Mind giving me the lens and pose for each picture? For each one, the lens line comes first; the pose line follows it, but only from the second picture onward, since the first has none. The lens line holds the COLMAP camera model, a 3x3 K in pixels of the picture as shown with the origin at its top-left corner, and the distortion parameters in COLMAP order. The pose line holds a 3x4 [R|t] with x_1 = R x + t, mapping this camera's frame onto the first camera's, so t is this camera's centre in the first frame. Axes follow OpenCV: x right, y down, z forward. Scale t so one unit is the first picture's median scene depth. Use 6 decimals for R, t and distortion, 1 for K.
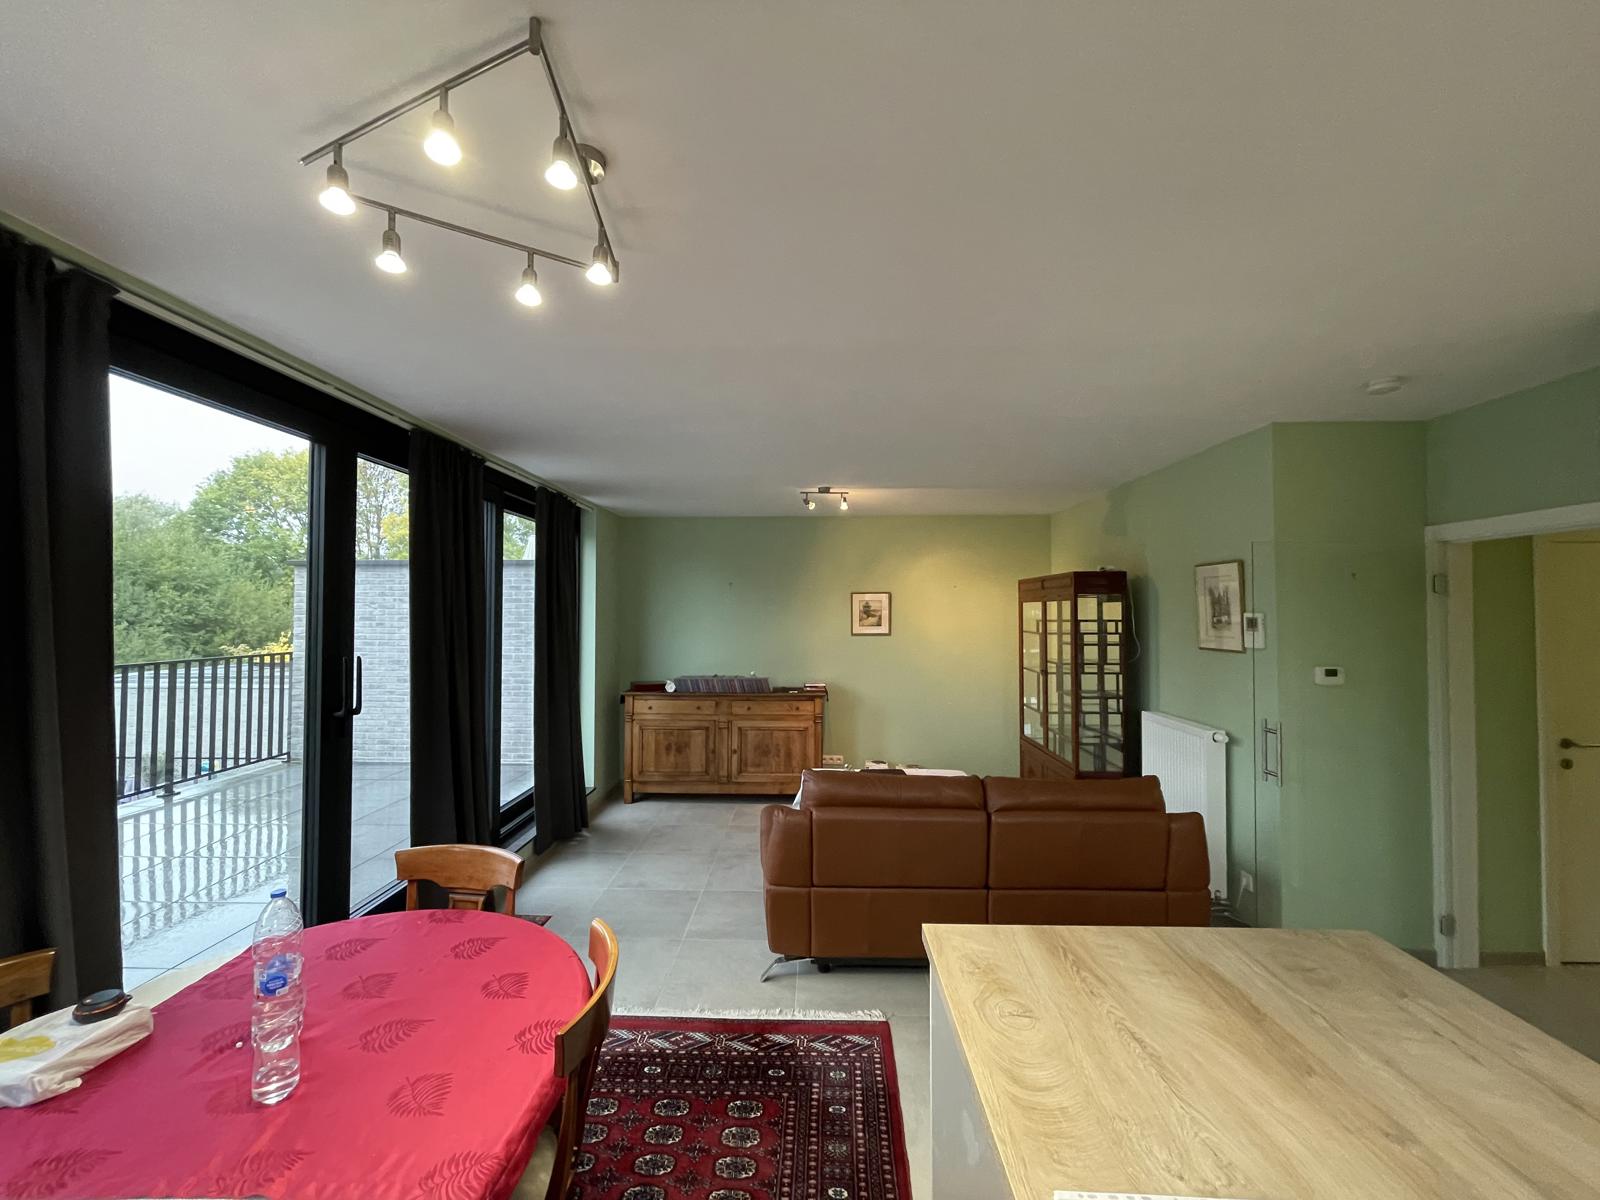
lens RADIAL K [[642.5, 0, 800.0], [0, 642.5, 600.0], [0, 0, 1]] dist [0.001555, -0.002676]
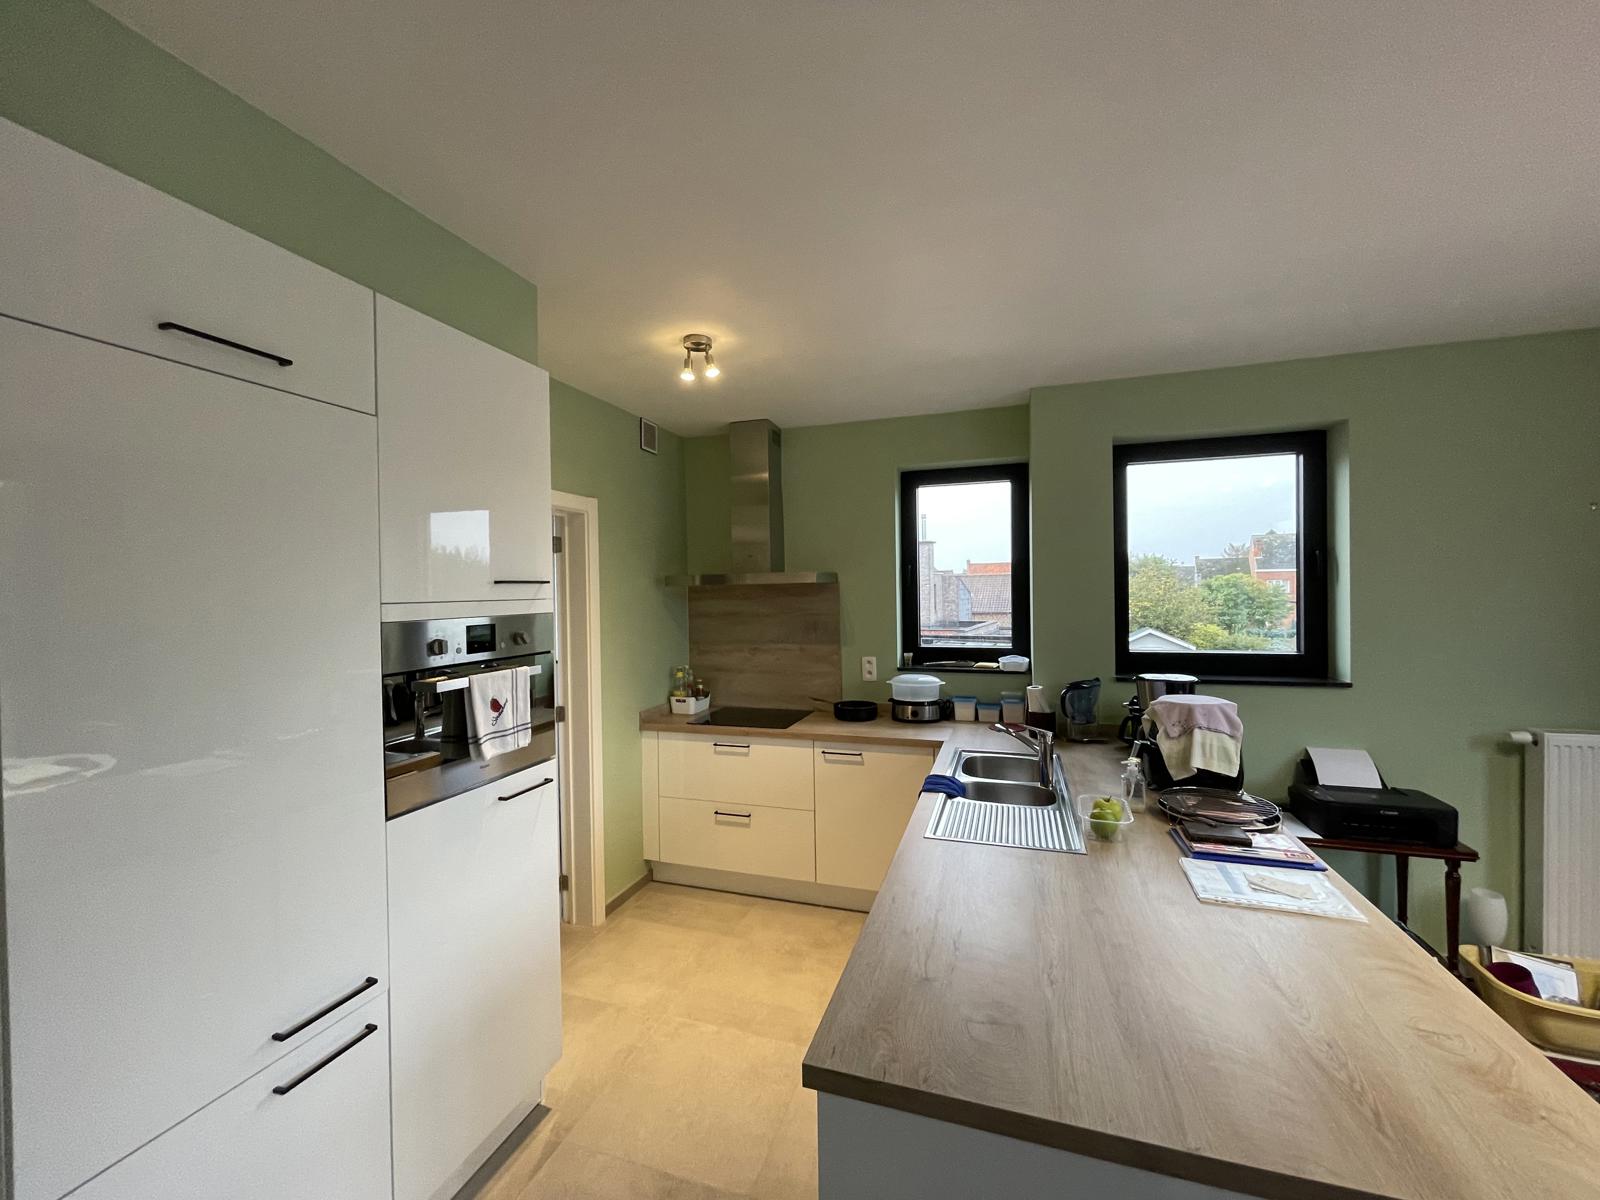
lens RADIAL K [[641.7, 0, 800.0], [0, 641.7, 600.0], [0, 0, 1]] dist [-0.002676, -0.000515]
pose [[-0.957517, 0.007484, 0.288279, 0.063587], [0.006268, 0.999967, -0.005140, 0.005726], [-0.288308, -0.003114, -0.957533, 0.145616]]
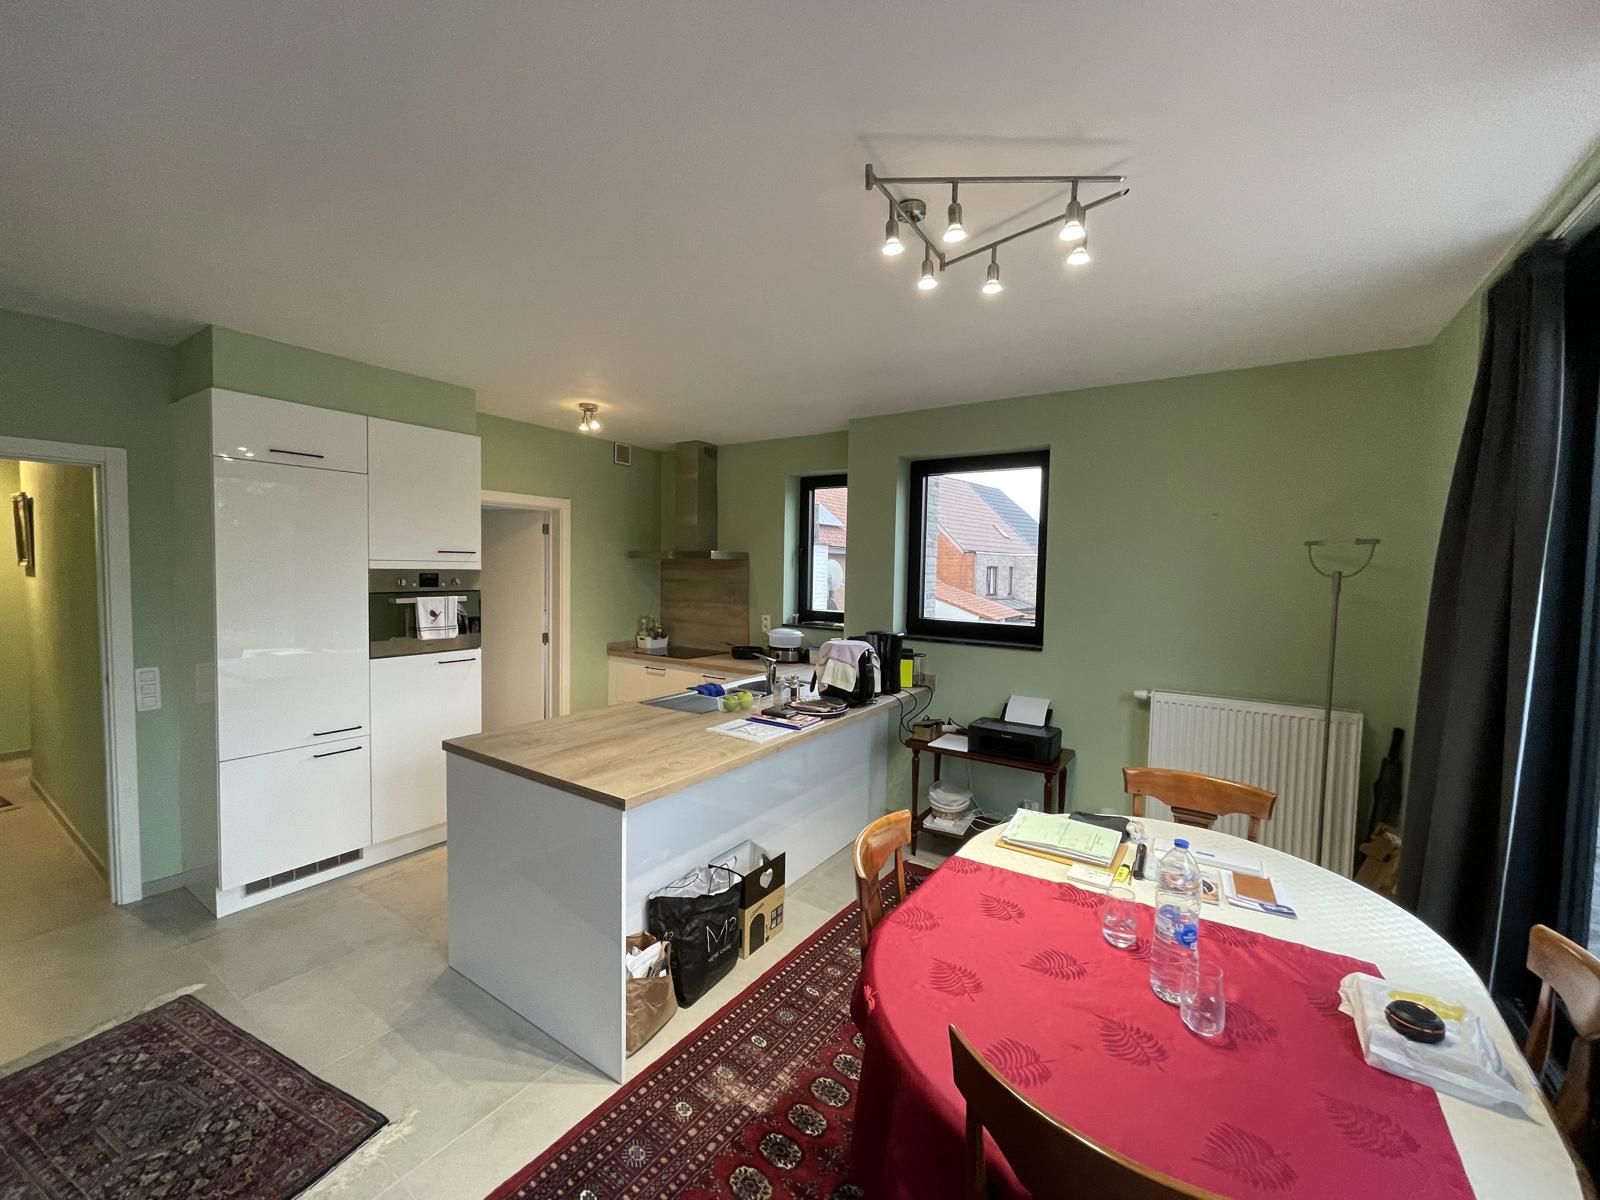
lens RADIAL K [[642.5, 0, 800.0], [0, 642.5, 600.0], [0, 0, 1]] dist [0.001555, -0.002676]
pose [[-0.844170, -0.045806, 0.534114, -0.067452], [-0.032671, 0.998887, 0.034029, 0.006593], [-0.535078, 0.011276, -0.844727, 0.171704]]
